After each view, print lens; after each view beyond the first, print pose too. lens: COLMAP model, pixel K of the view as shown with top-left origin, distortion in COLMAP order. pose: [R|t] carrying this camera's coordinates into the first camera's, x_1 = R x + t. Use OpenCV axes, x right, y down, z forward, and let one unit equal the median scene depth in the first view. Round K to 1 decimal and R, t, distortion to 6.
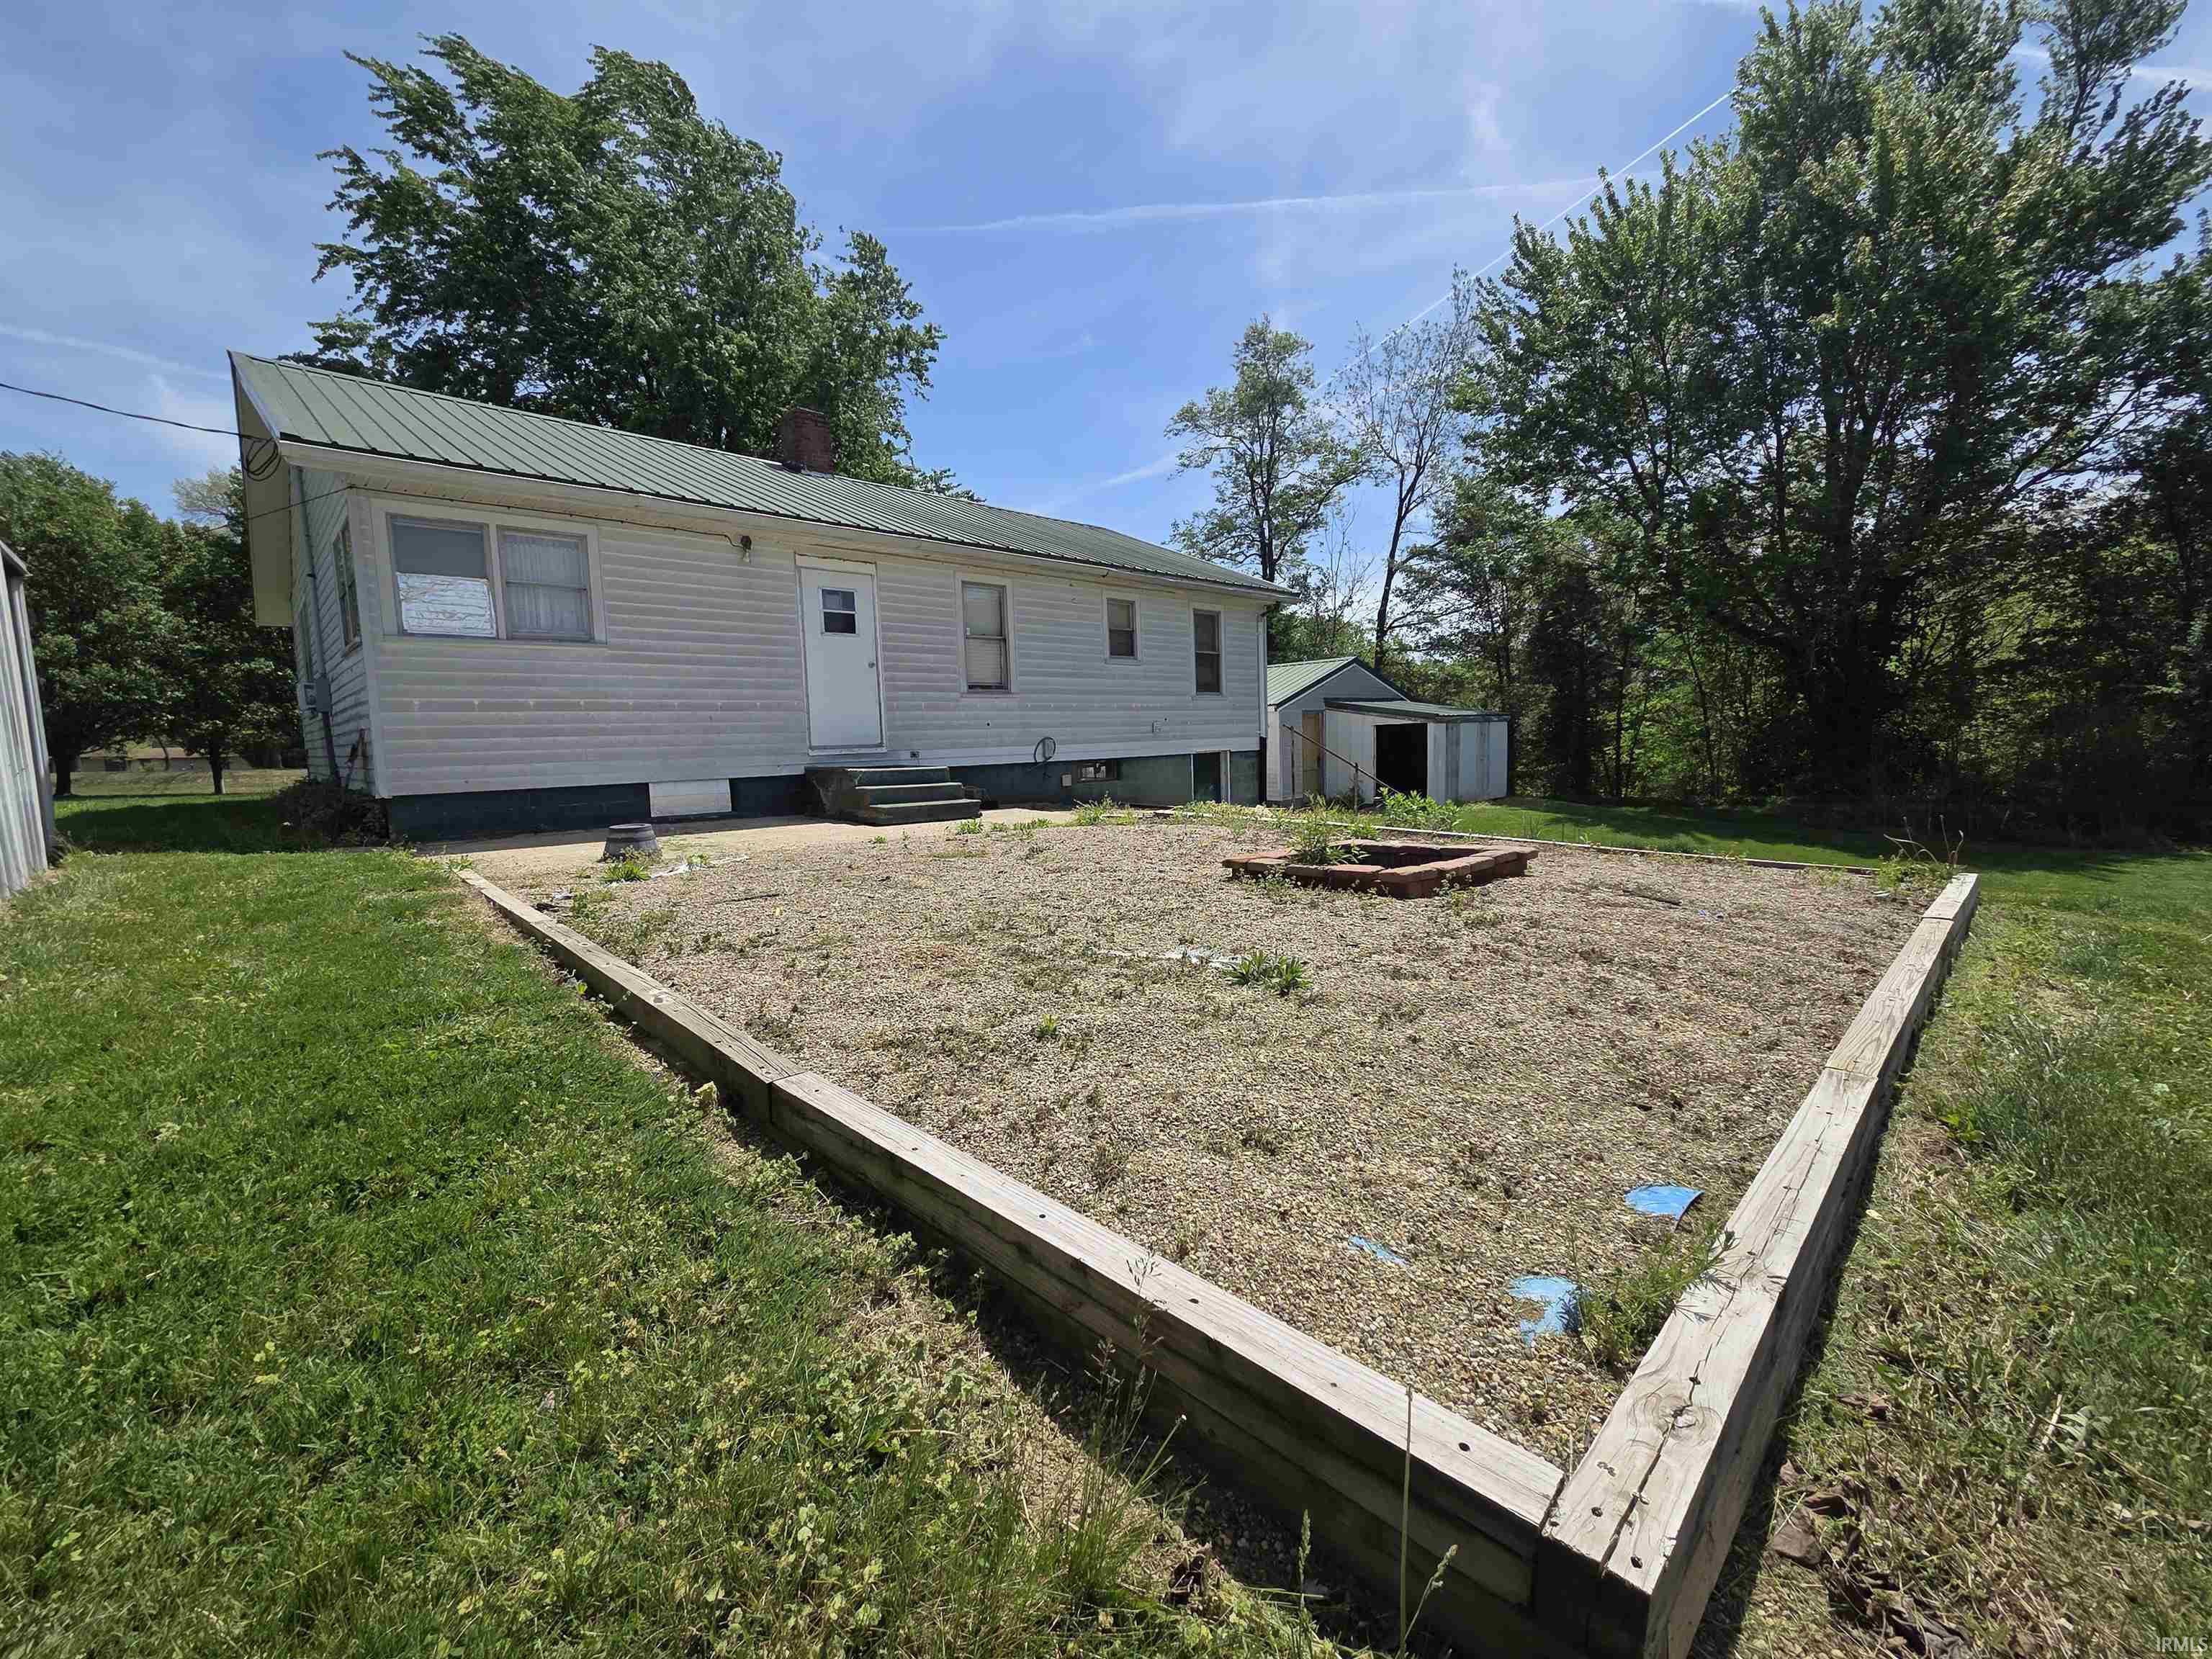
lens RADIAL K [[906.0, 0, 1099.4], [0, 906.0, 815.8], [0, 0, 1]] dist [-0.000935, -0.000369]
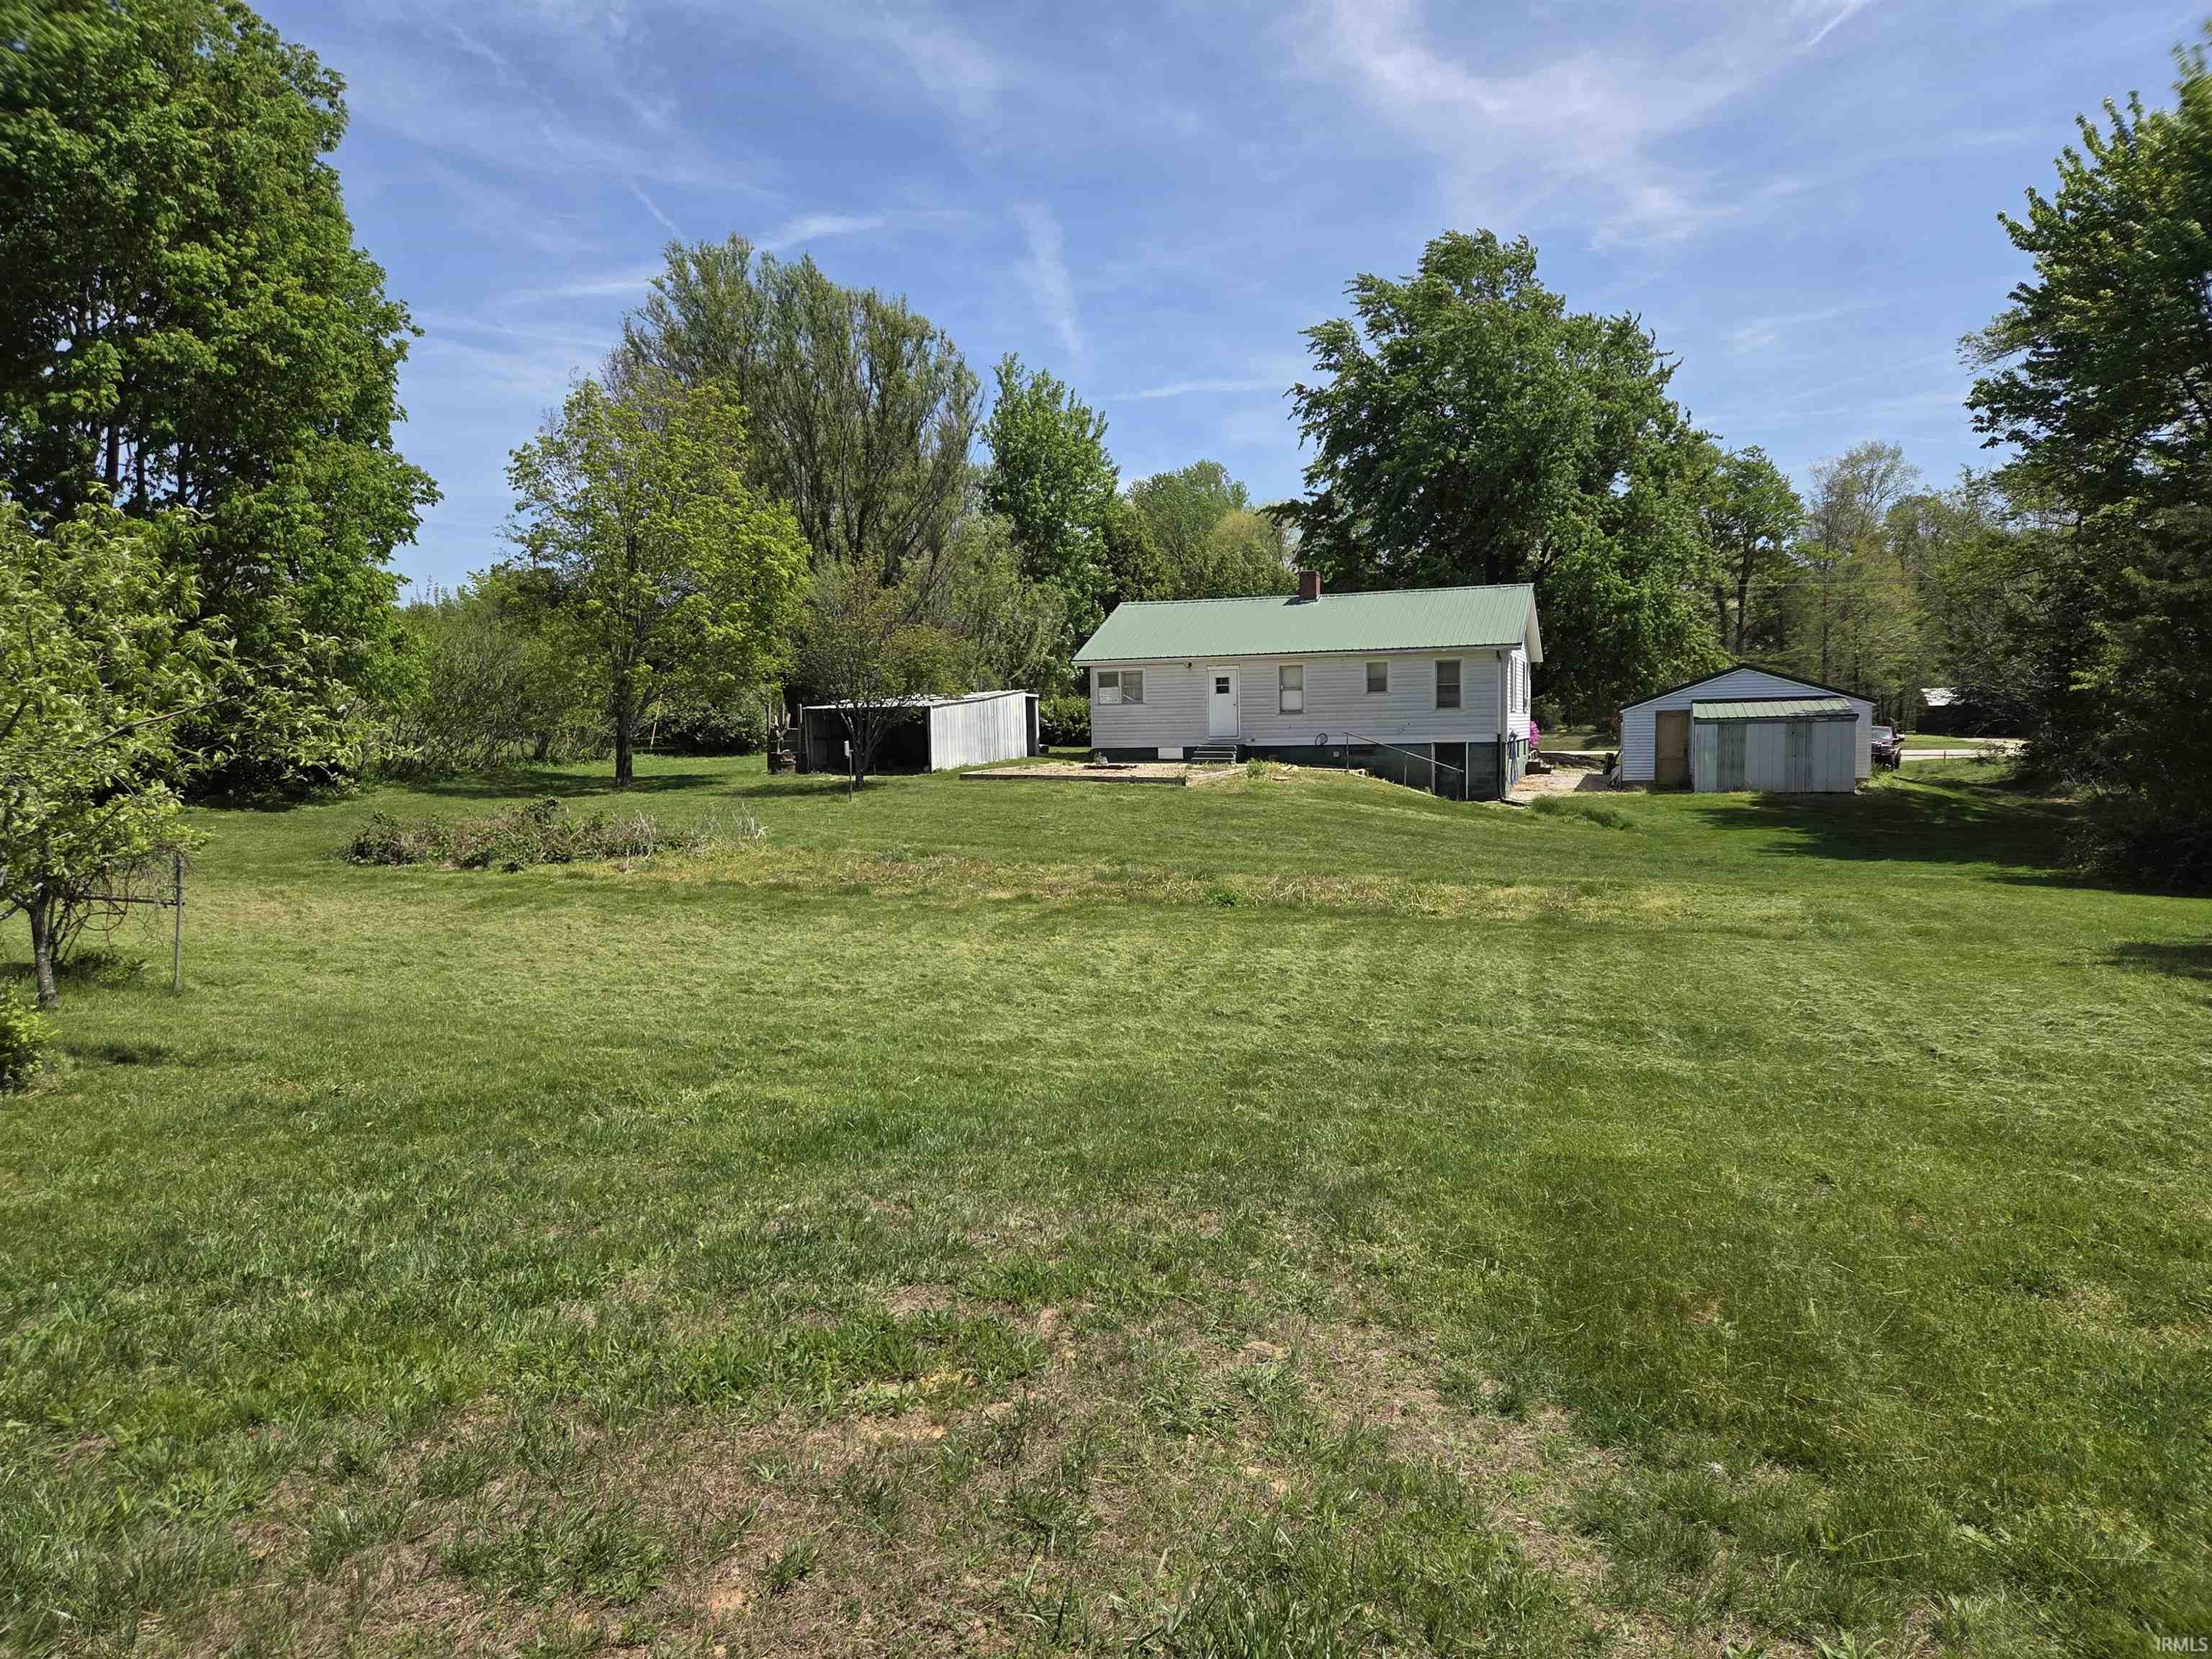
lens RADIAL K [[1470.6, 0, 1106.1], [0, 1470.6, 786.5], [0, 0, 1]] dist [0.034830, -0.002925]
pose [[0.440261, 0.056210, -0.896109, 2.775274], [-0.070794, 0.997104, 0.027764, -0.022720], [0.895074, 0.051216, 0.442966, -0.955570]]
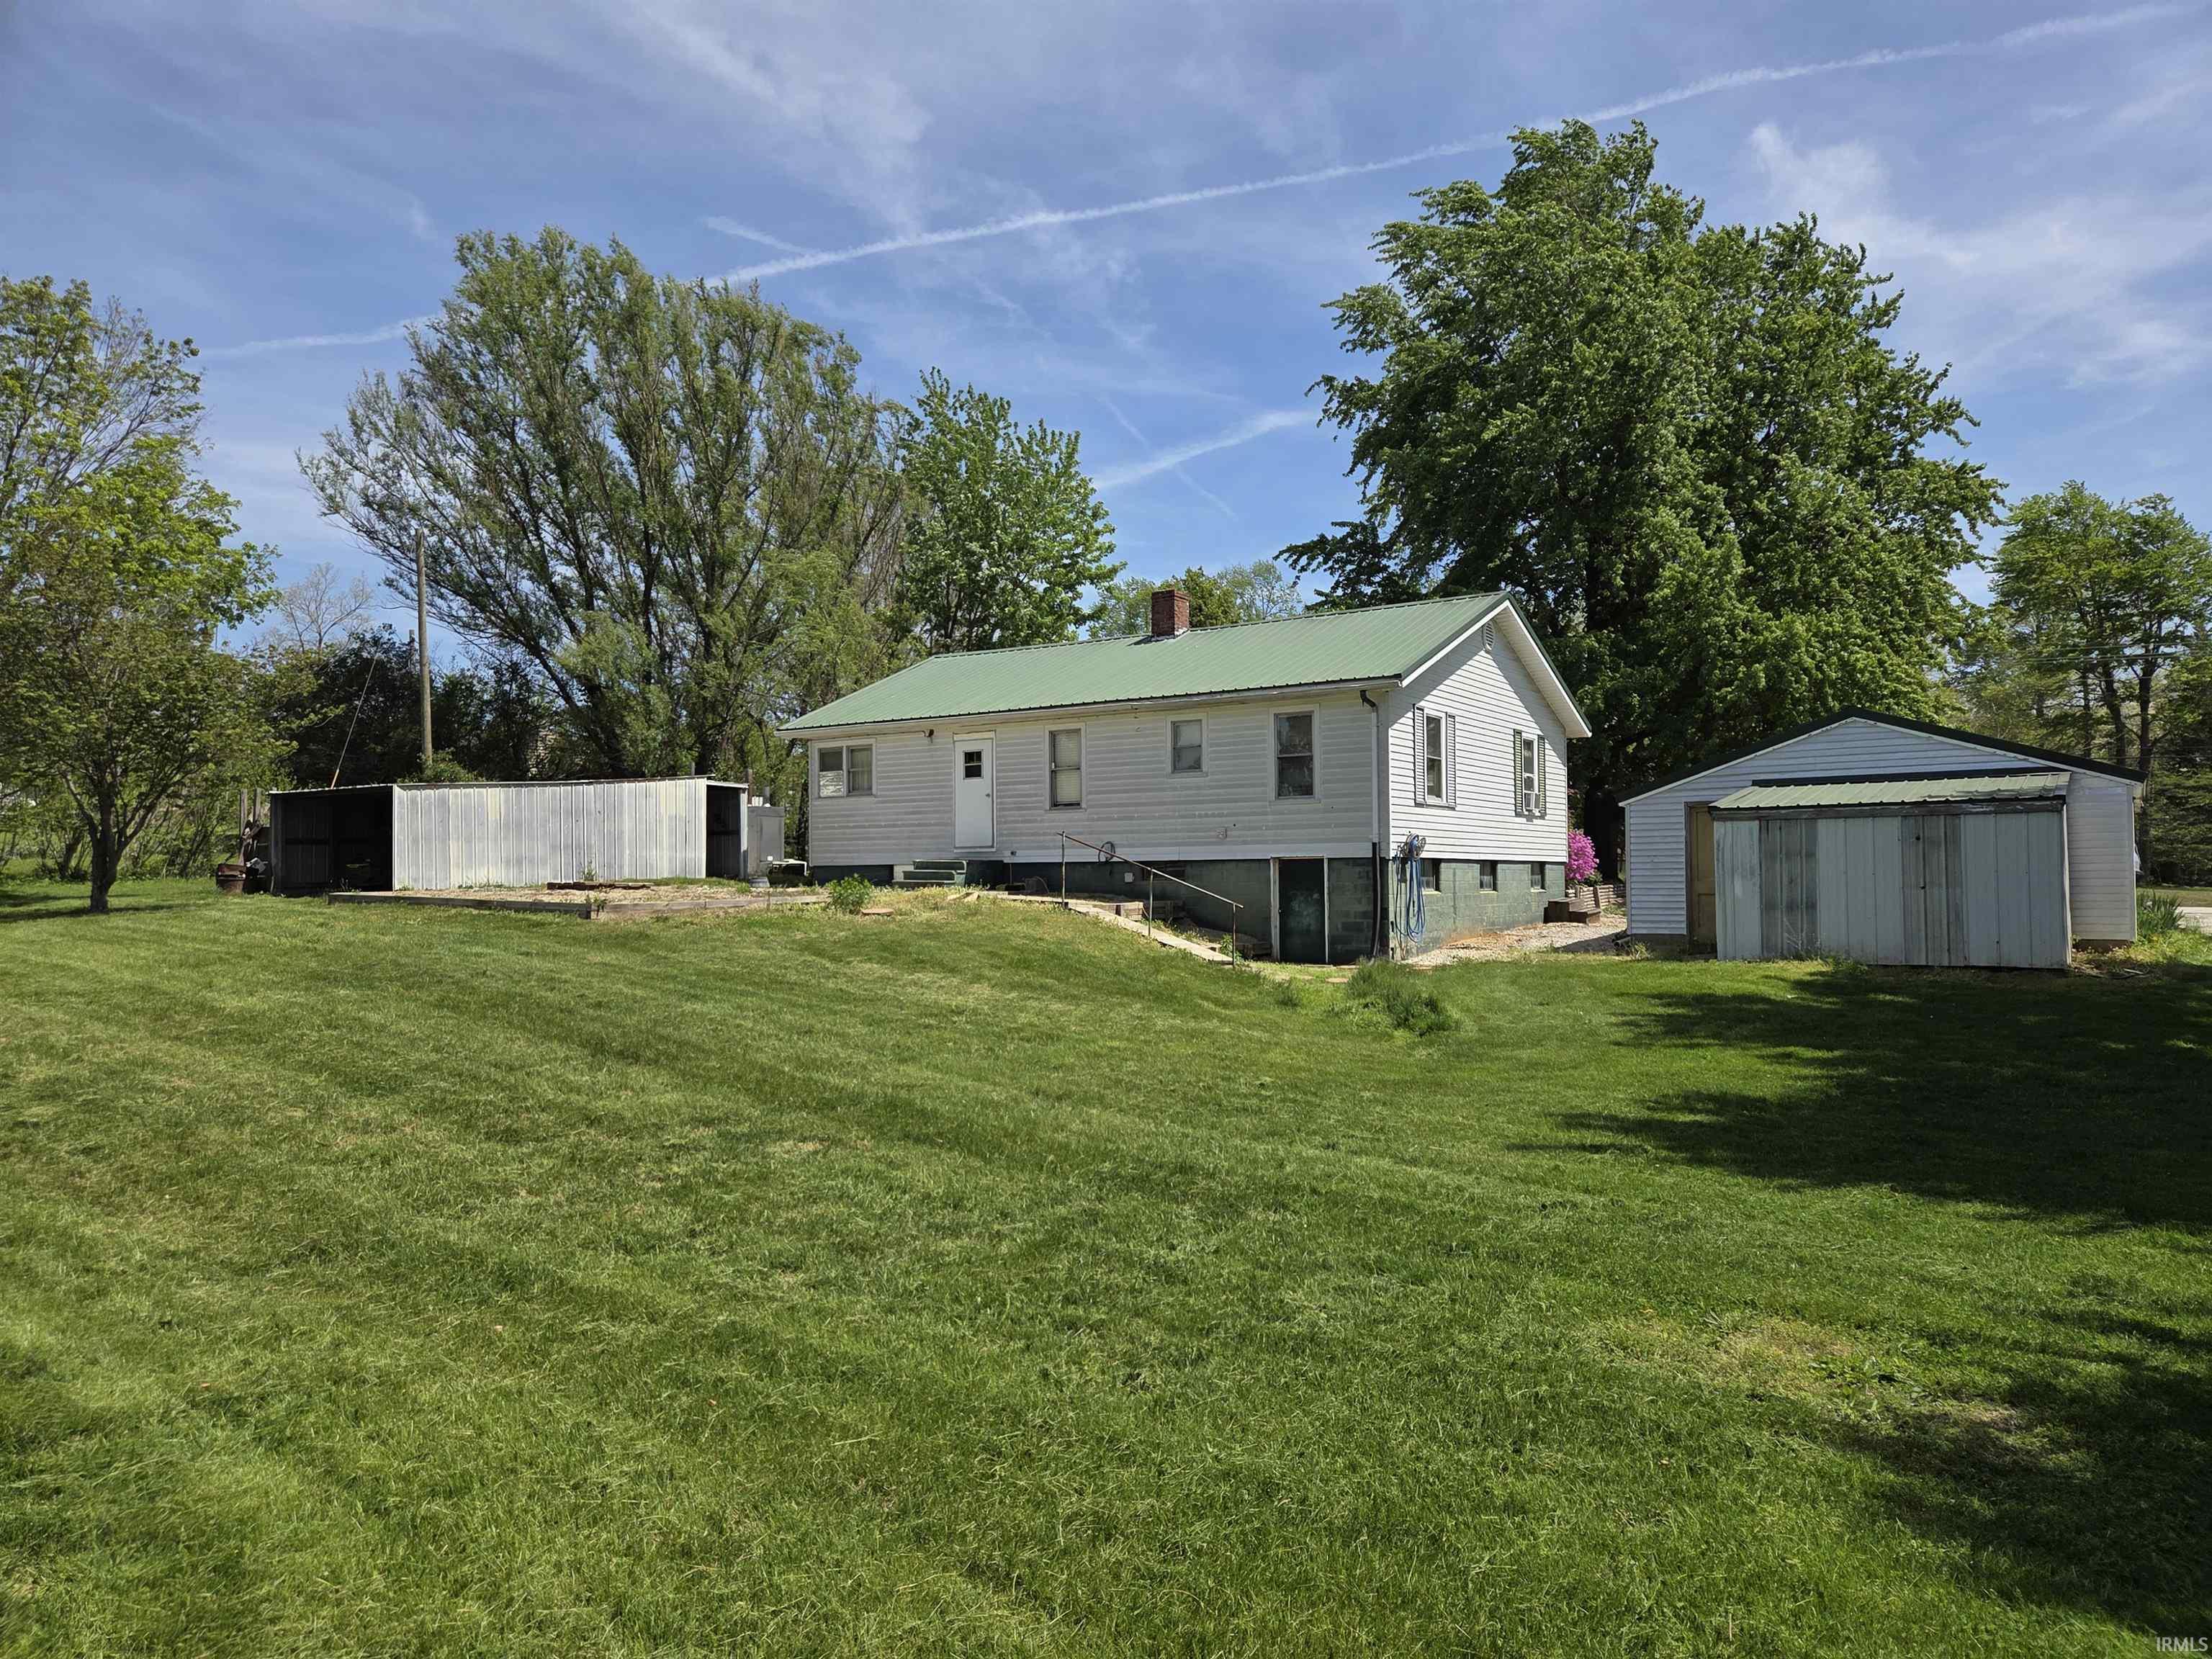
lens RADIAL K [[1453.1, 0, 1106.0], [0, 1453.1, 829.5], [0, 0, 1]] dist [0.040595, 0.001121]
pose [[0.209014, -0.004069, -0.977904, 1.894920], [-0.084223, 0.996201, -0.022146, -0.058309], [0.974279, 0.086991, 0.207877, 0.573357]]
